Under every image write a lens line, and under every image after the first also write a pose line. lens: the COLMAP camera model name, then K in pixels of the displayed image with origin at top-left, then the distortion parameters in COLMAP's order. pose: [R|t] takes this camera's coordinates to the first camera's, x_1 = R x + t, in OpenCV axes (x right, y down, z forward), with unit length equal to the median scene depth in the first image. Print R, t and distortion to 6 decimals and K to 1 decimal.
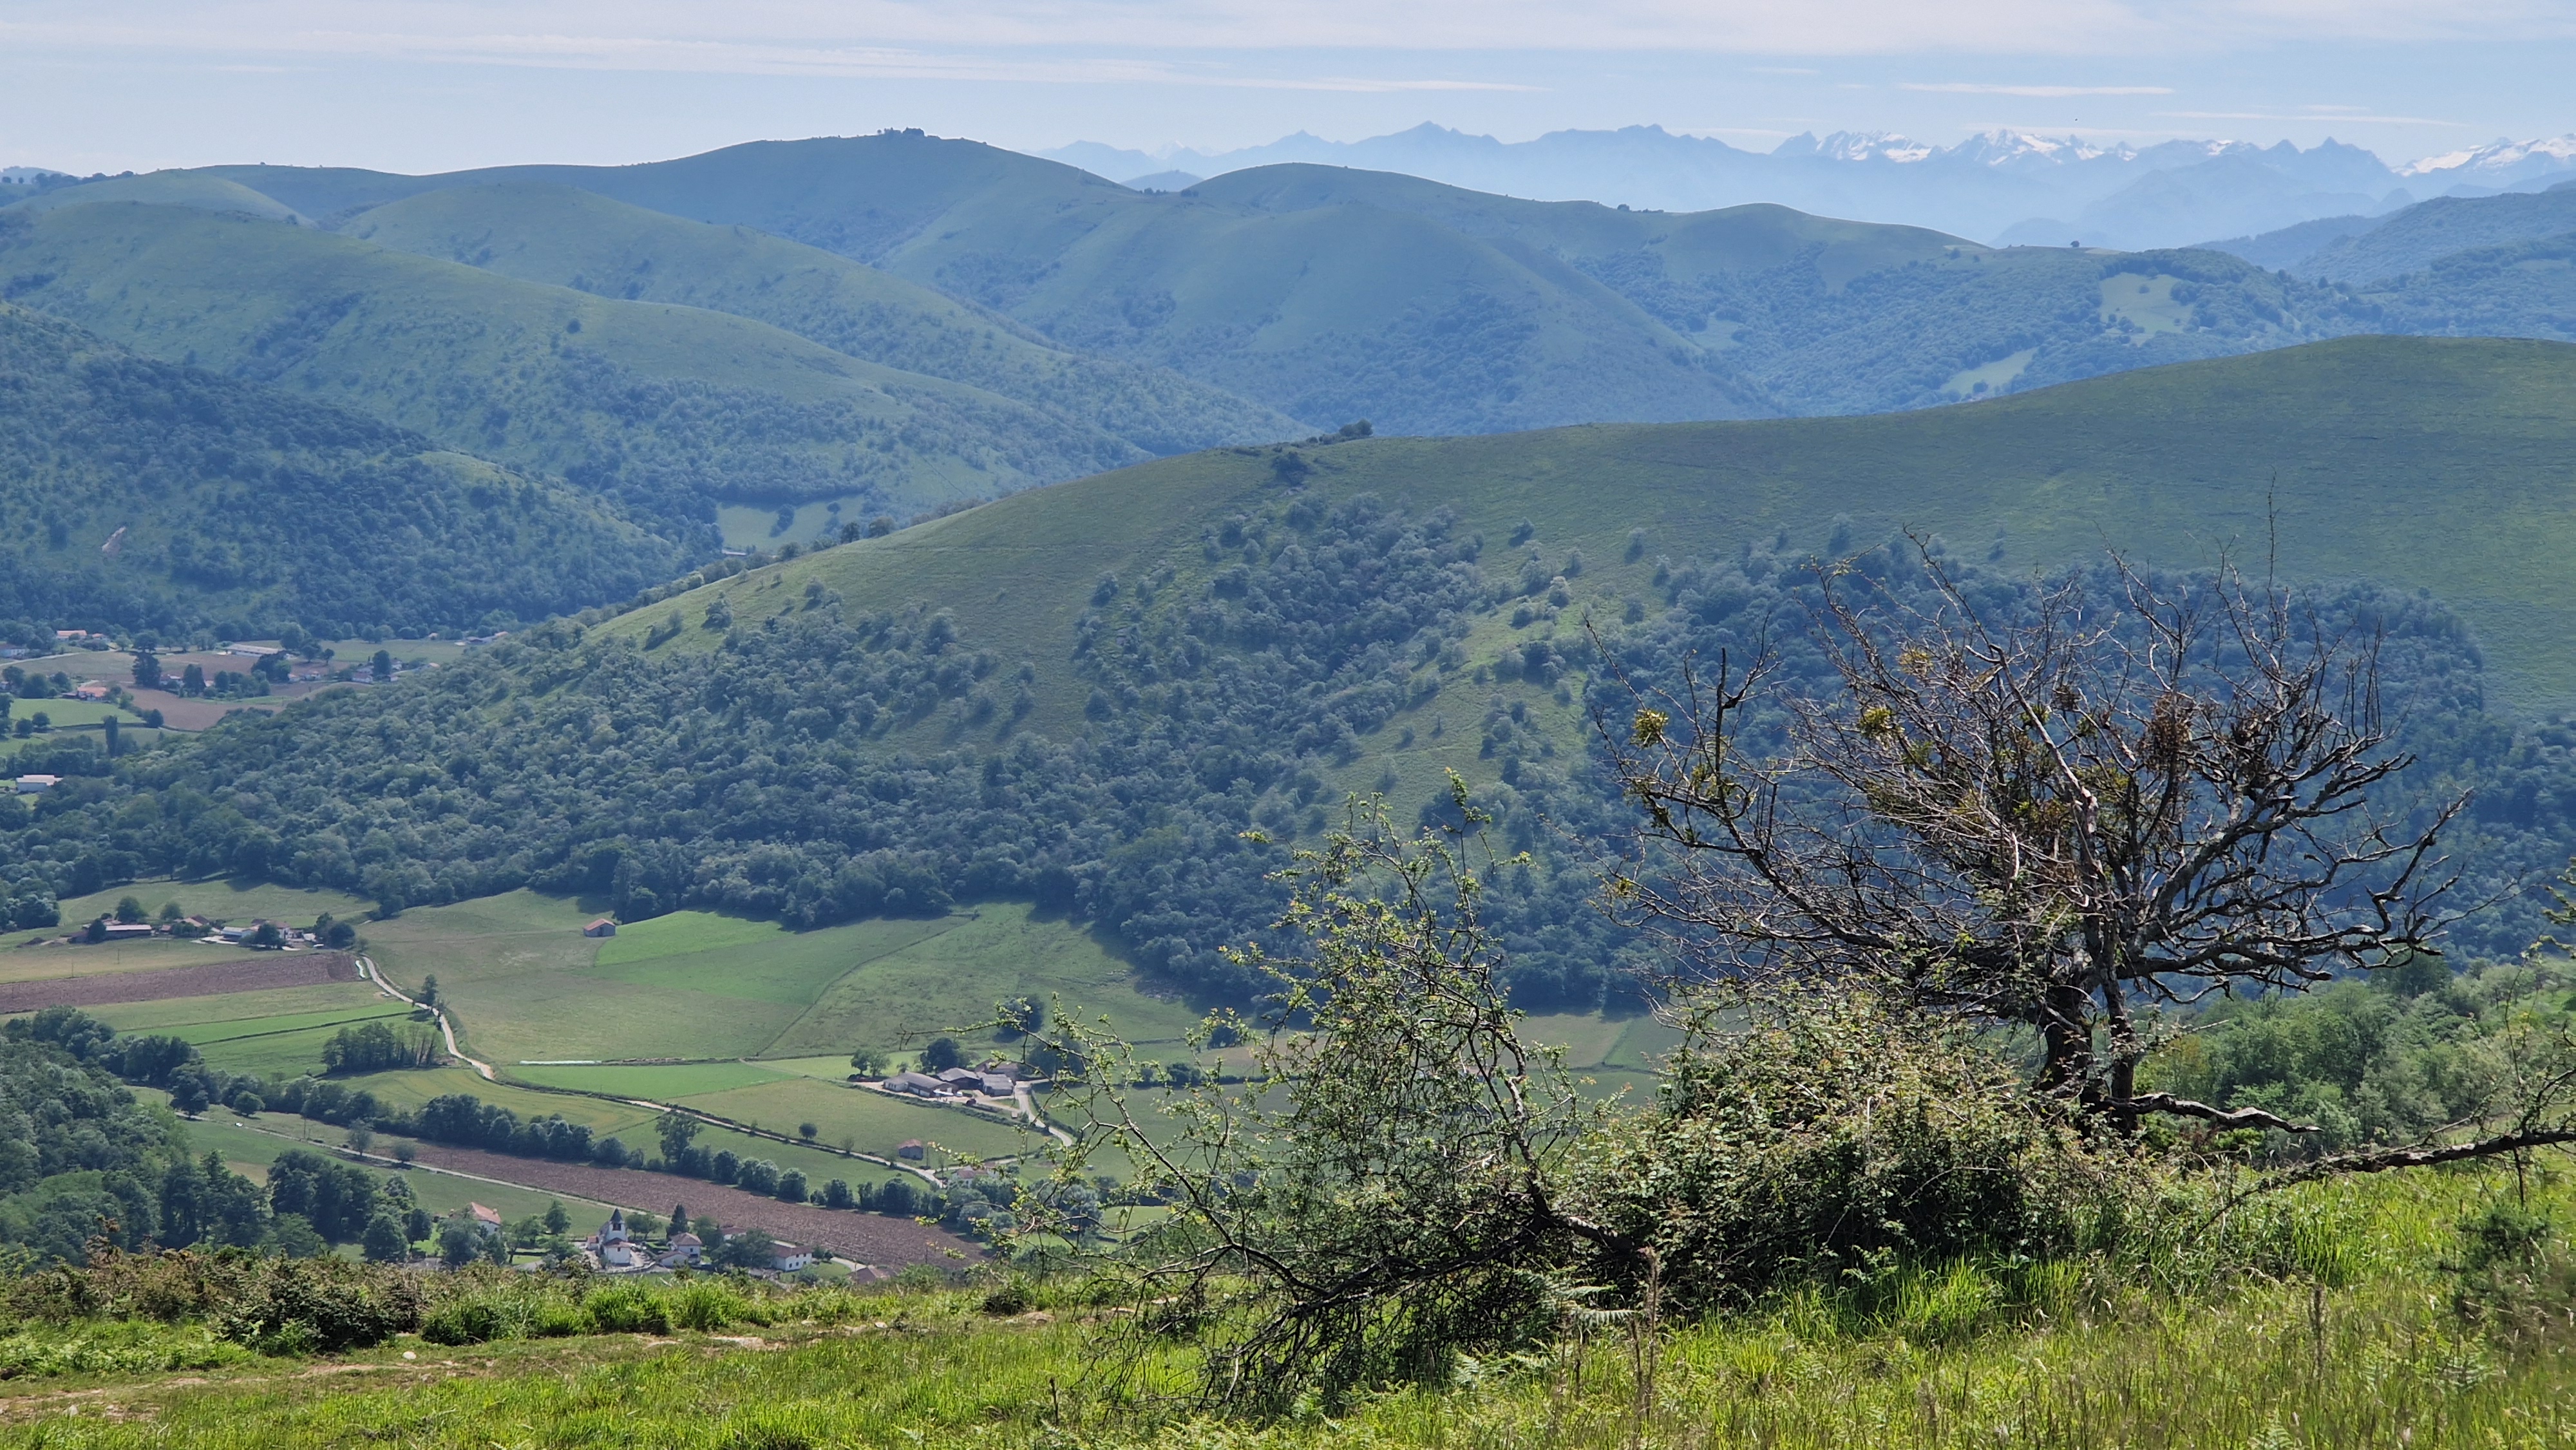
lens RADIAL K [[4812.6, 0, 1343.0], [0, 4812.6, 708.2], [0, 0, 1]] dist [0.104610, 0.000000]
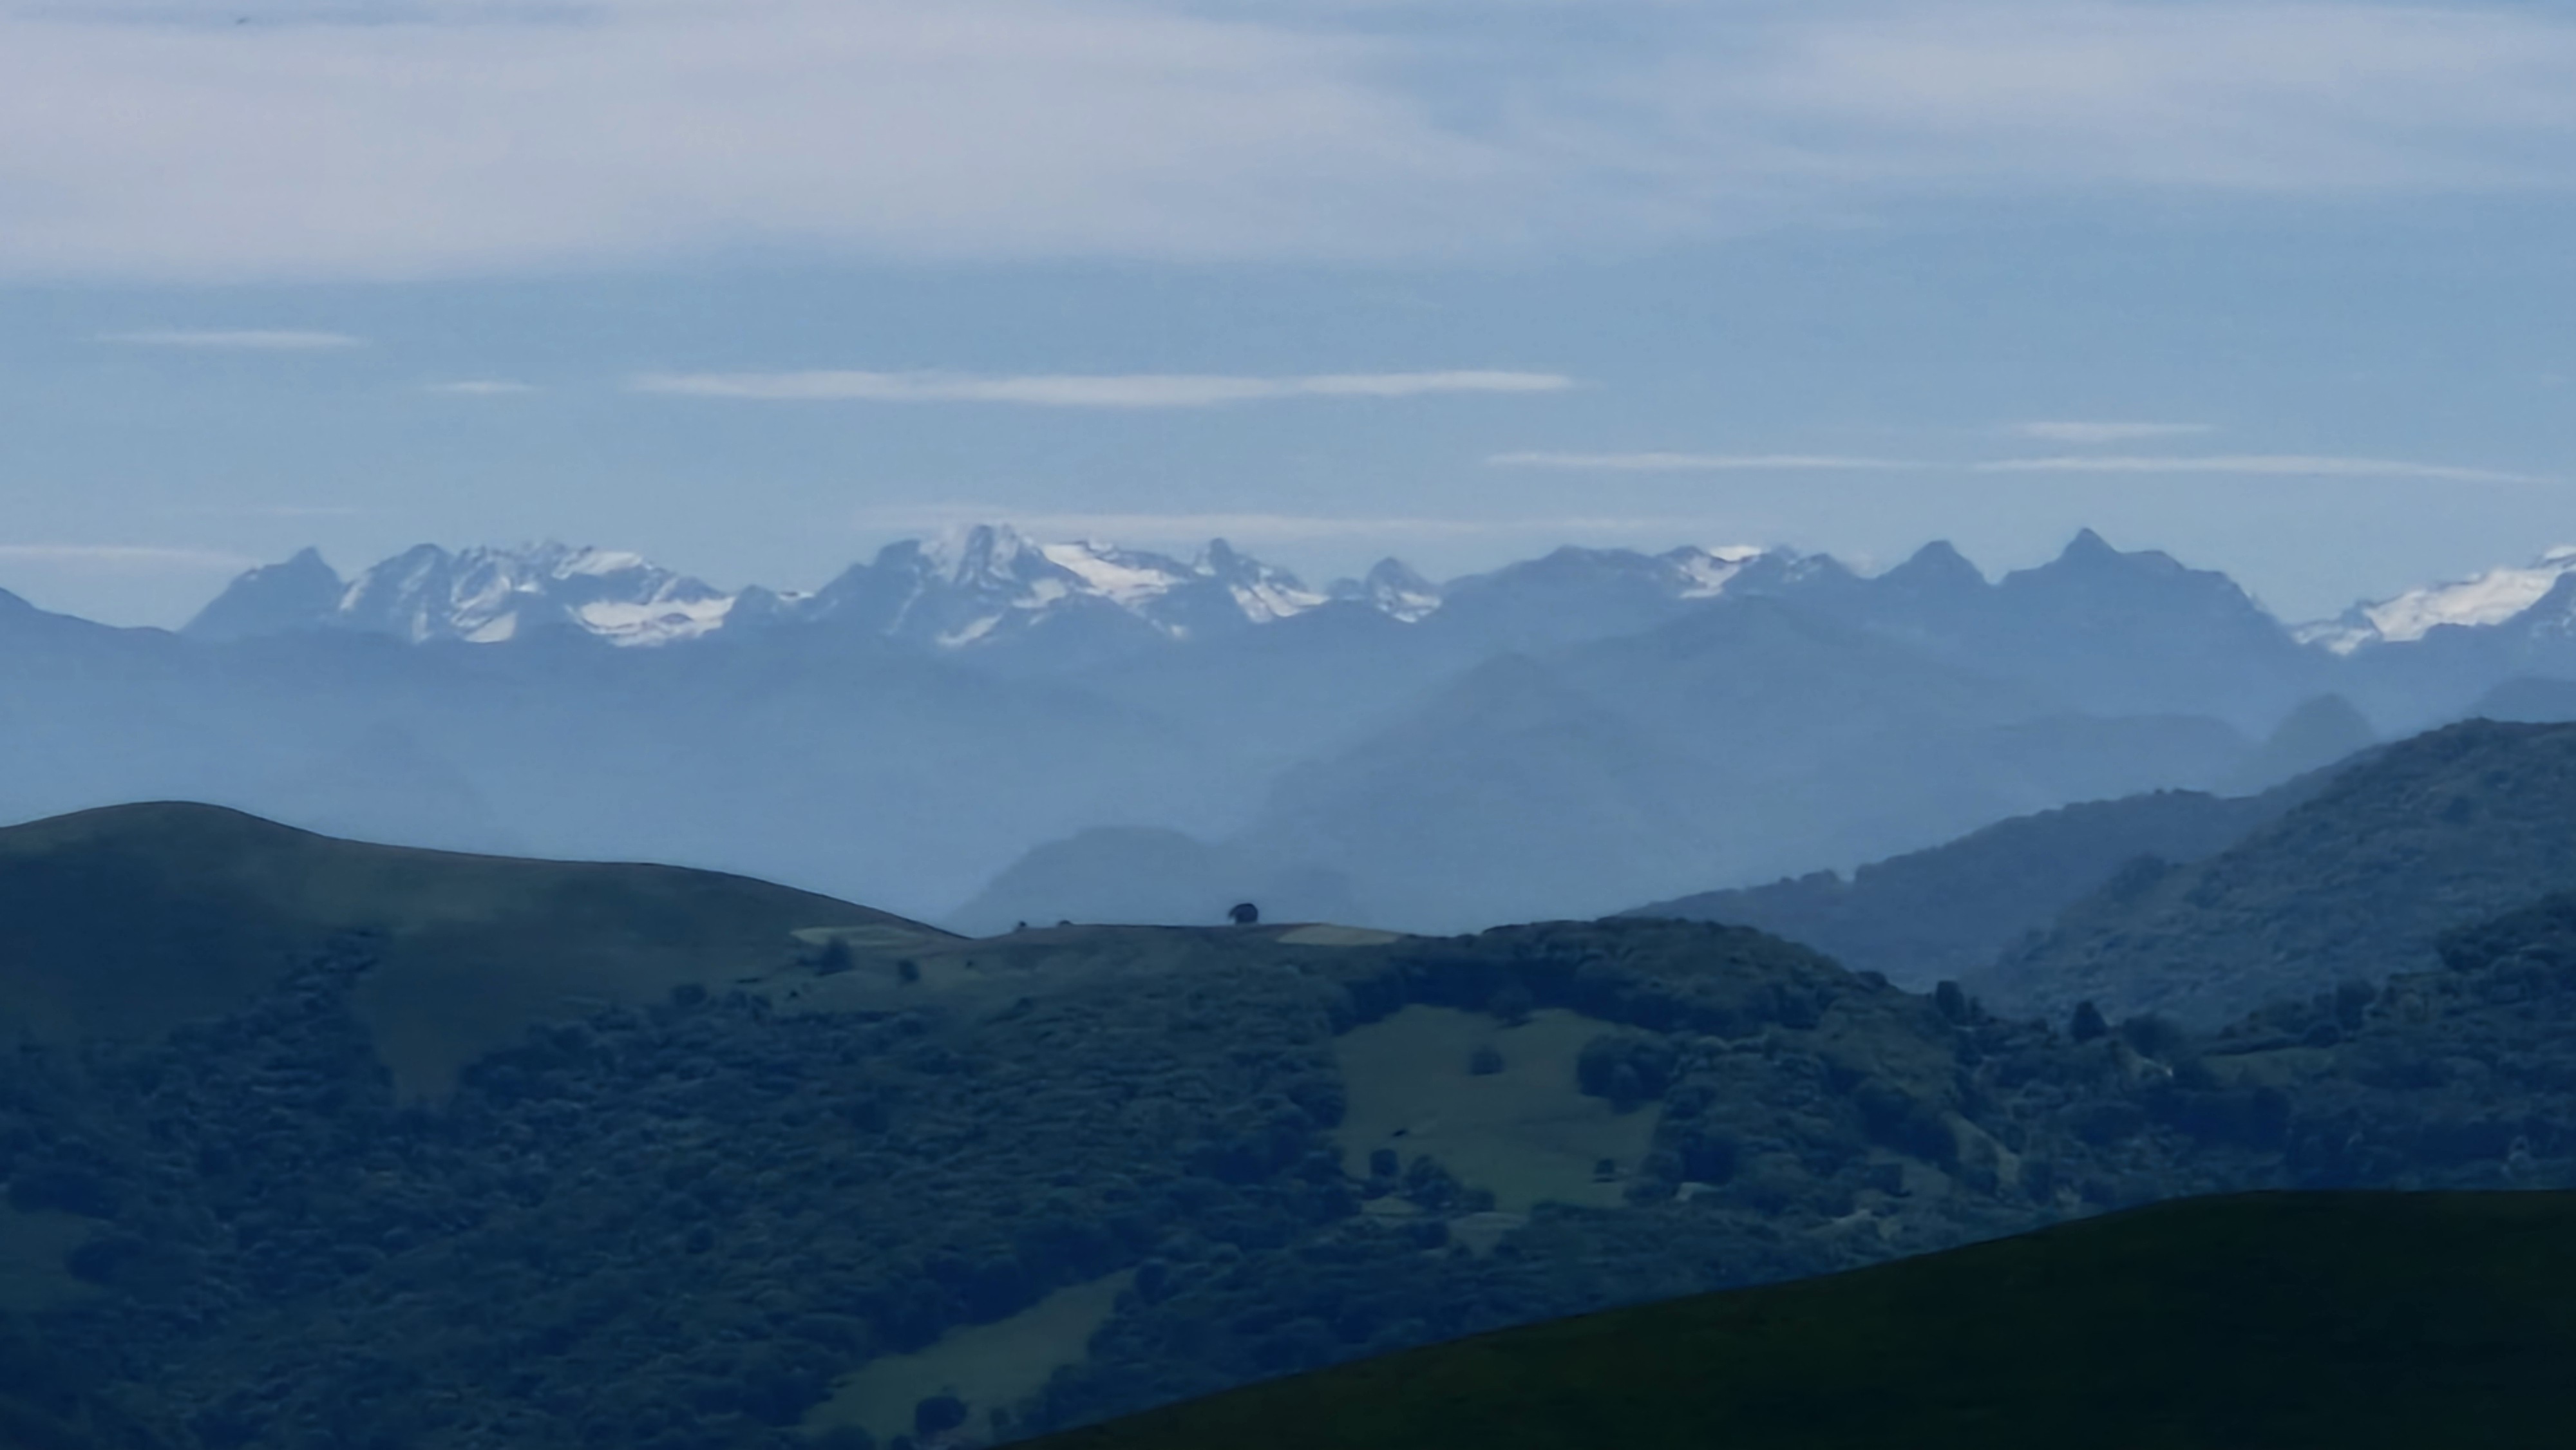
lens RADIAL K [[4812.6, 0, 1283.6], [0, 4812.6, 715.8], [0, 0, 1]] dist [0.104610, 0.000000]
pose [[0.972404, -0.033338, 0.230911, 0.088140], [0.054713, 0.994723, -0.086790, -0.083170], [-0.226799, 0.097028, 0.969096, 0.722433]]
